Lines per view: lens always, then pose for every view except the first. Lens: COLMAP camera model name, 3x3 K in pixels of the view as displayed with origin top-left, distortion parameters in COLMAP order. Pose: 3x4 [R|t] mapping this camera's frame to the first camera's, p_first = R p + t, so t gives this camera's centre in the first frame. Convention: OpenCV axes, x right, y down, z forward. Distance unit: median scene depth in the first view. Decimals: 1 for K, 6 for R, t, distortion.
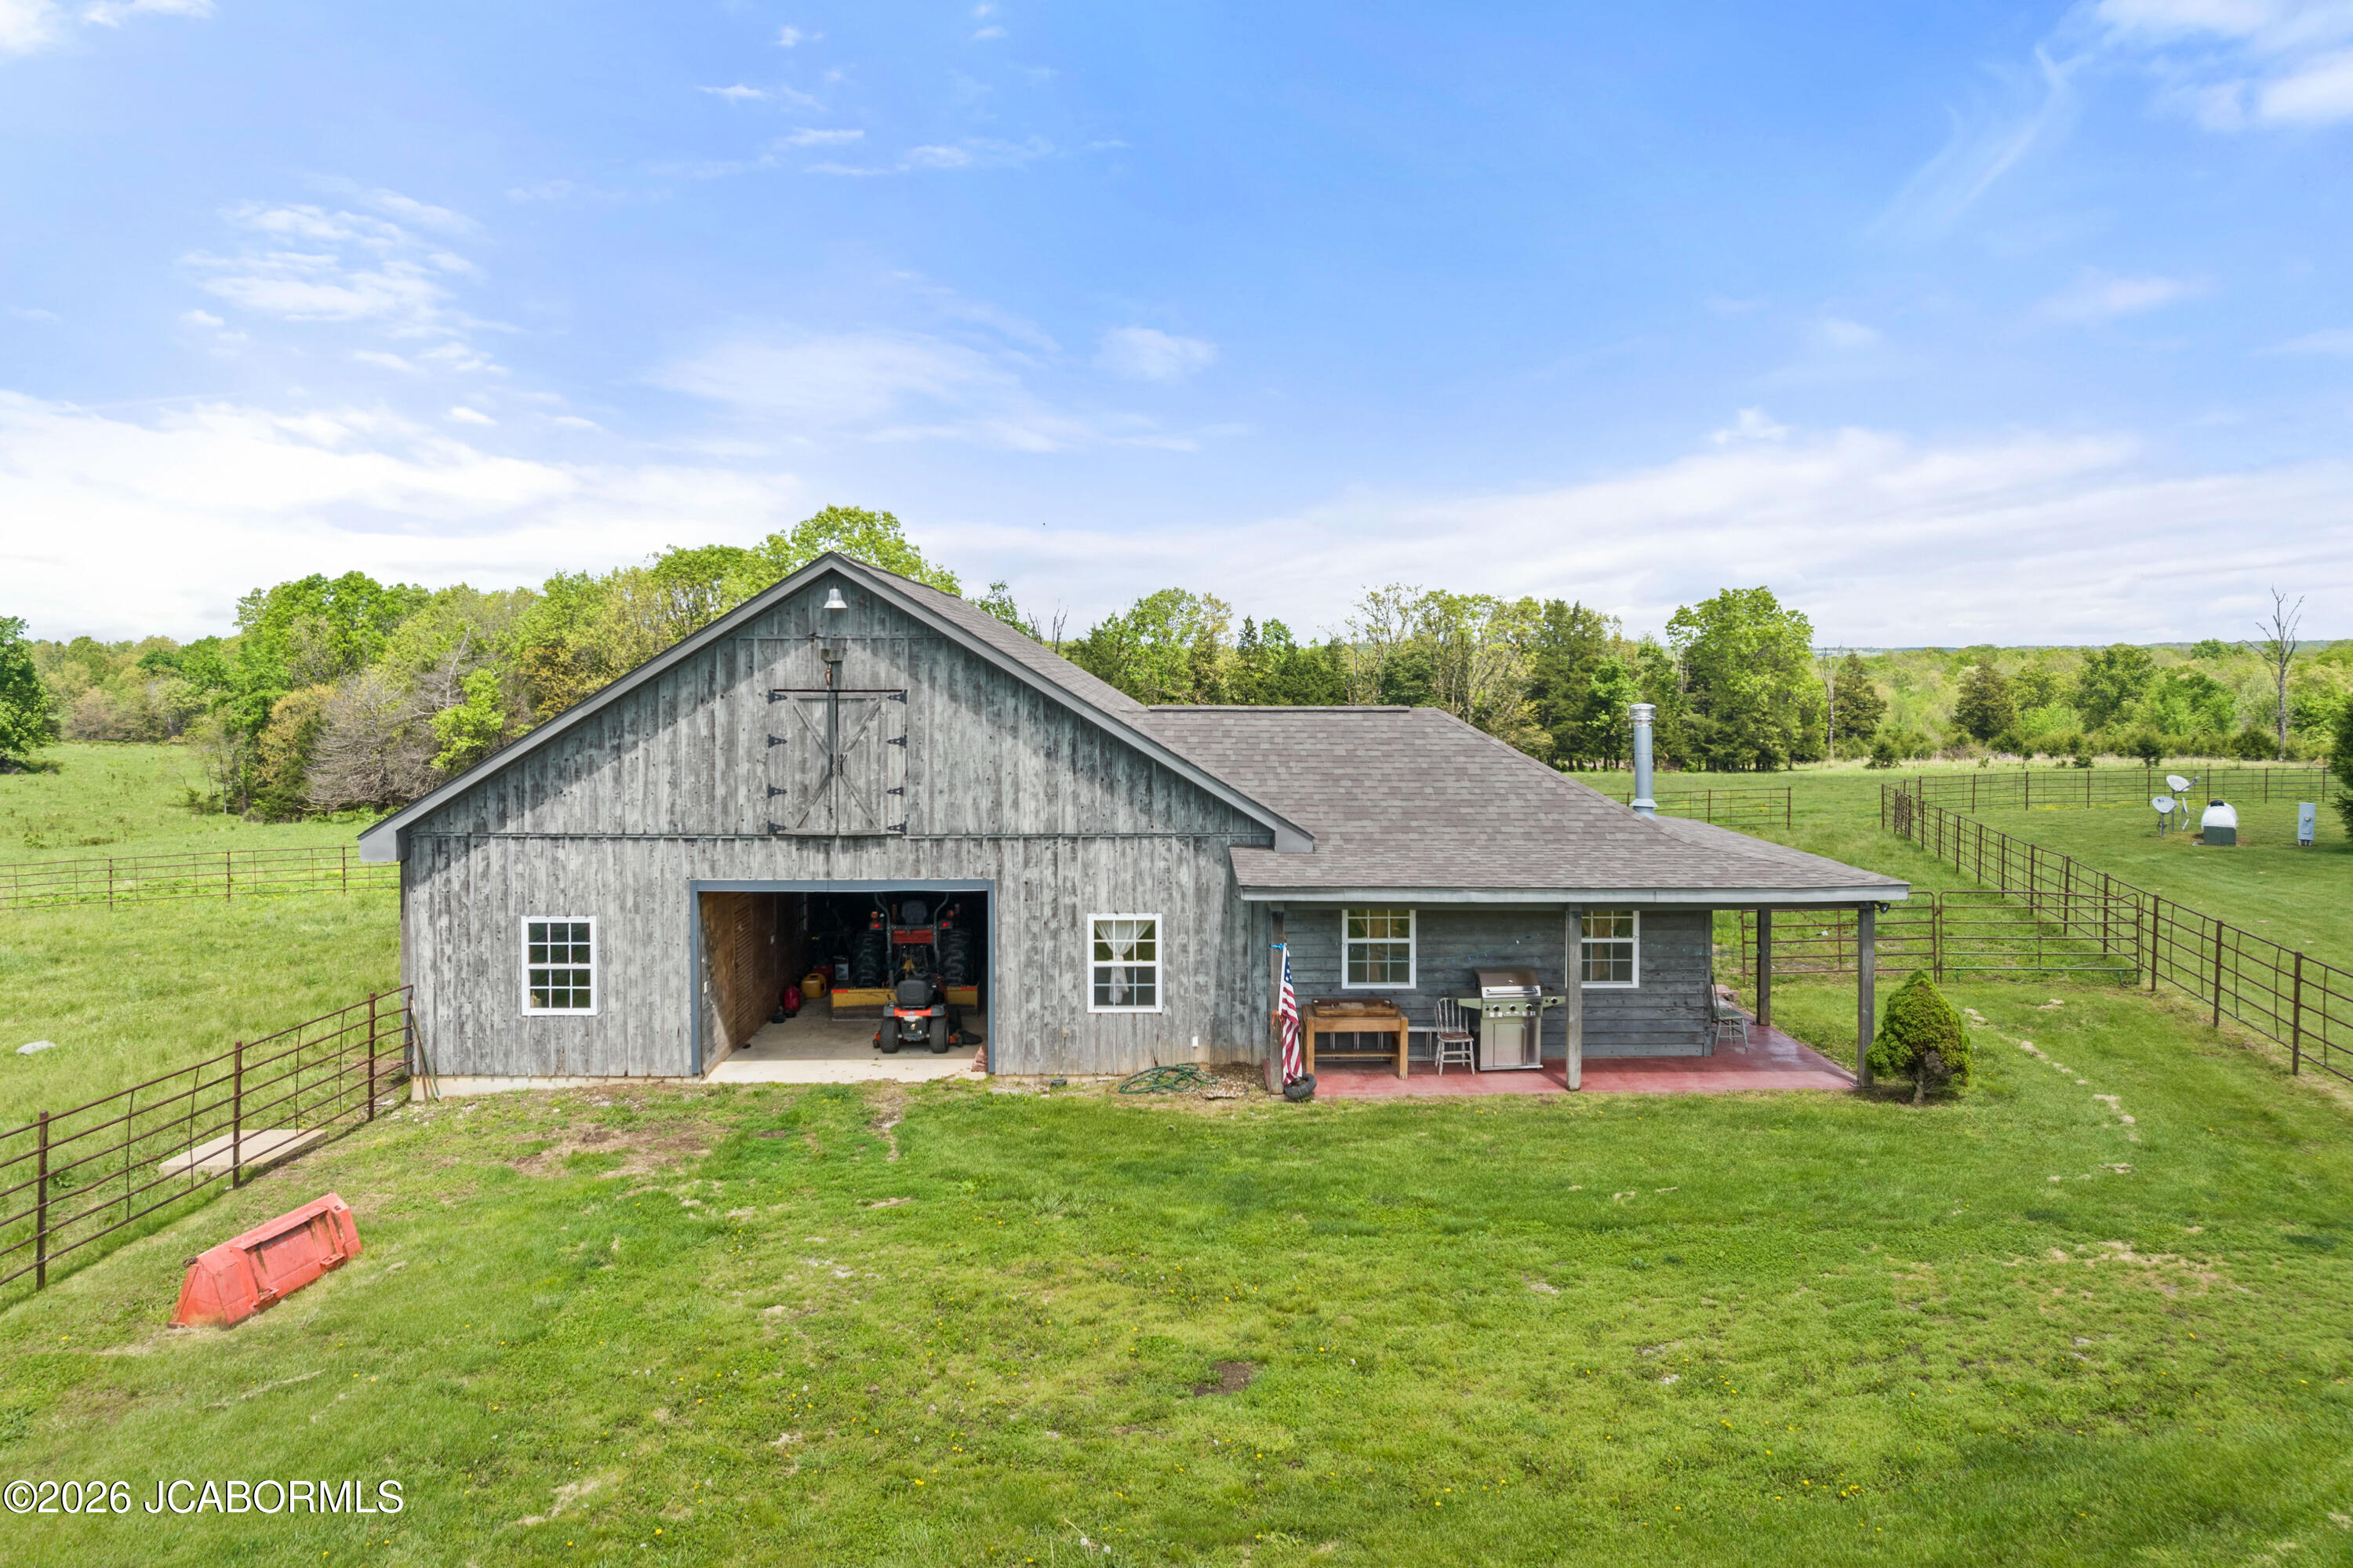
lens RADIAL K [[1679.7, 0, 1184.0], [0, 1679.7, 667.0], [0, 0, 1]] dist [-0.038451, -0.001709]
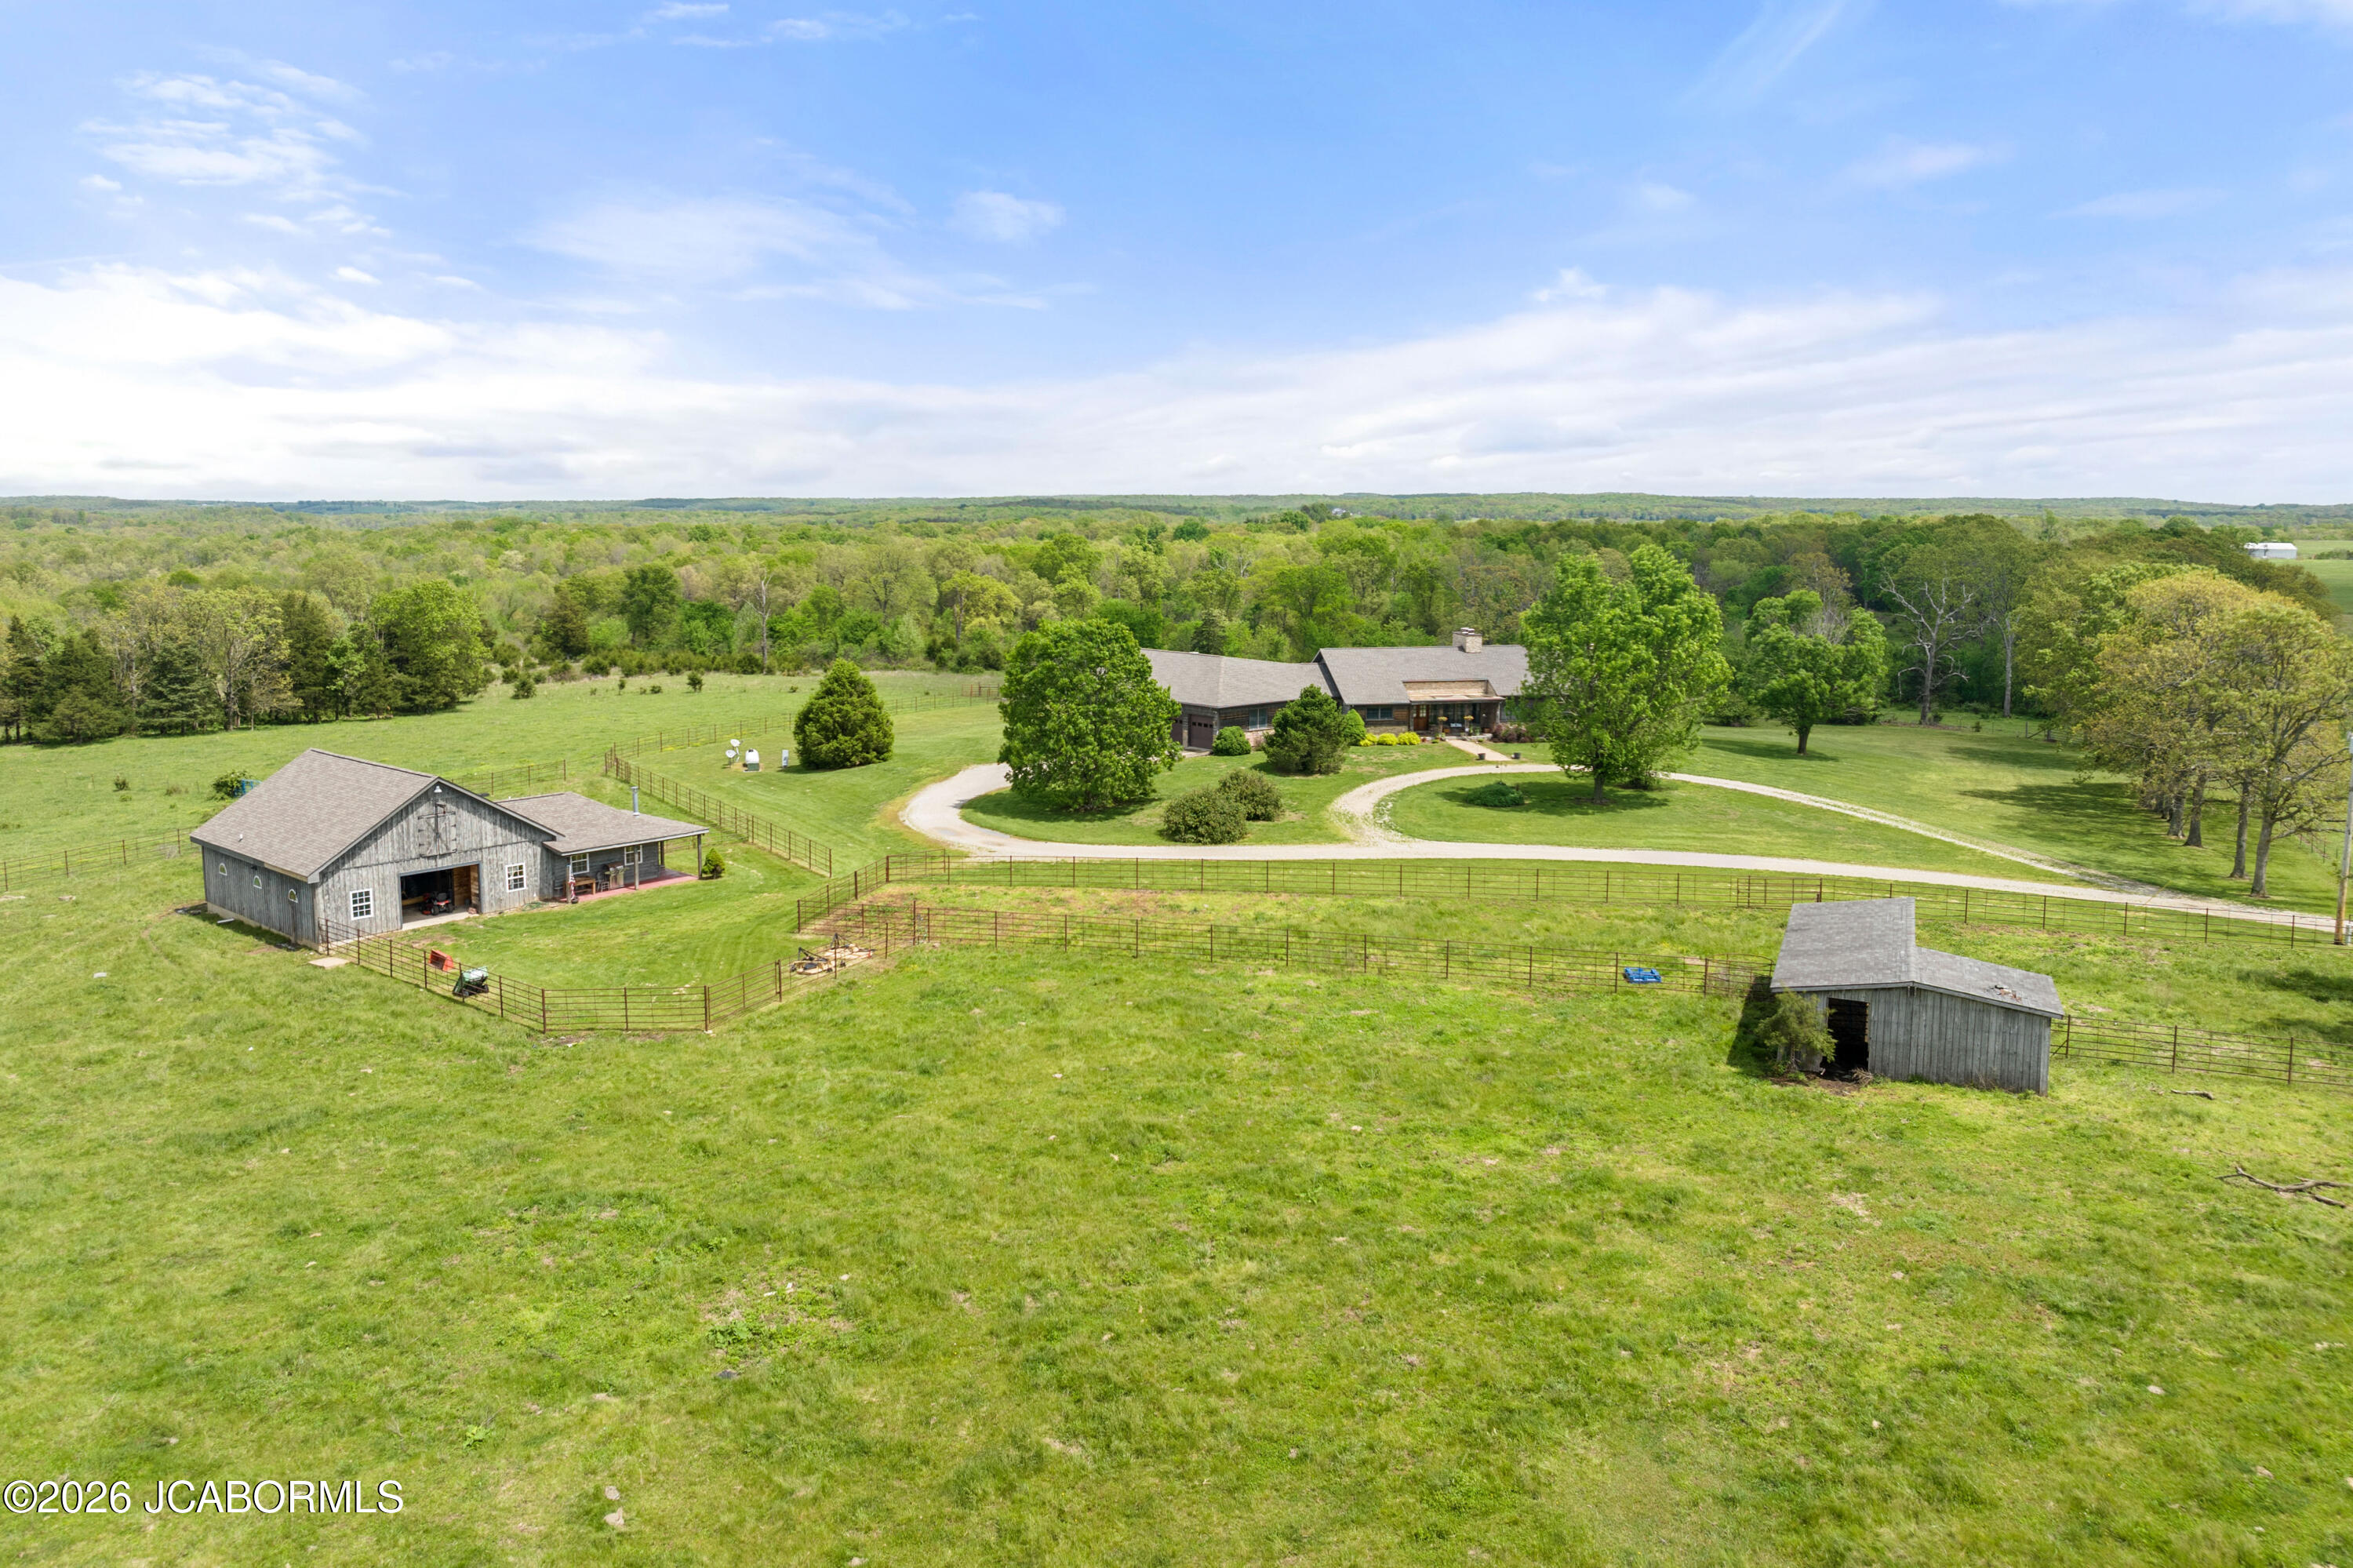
lens RADIAL K [[1679.7, 0, 1184.0], [0, 1679.7, 667.0], [0, 0, 1]] dist [-0.038451, -0.001709]
pose [[0.667432, -0.067843, 0.741574, -1.648372], [0.001469, 0.995959, 0.089794, -0.575771], [-0.744670, -0.058842, 0.664834, -2.357584]]
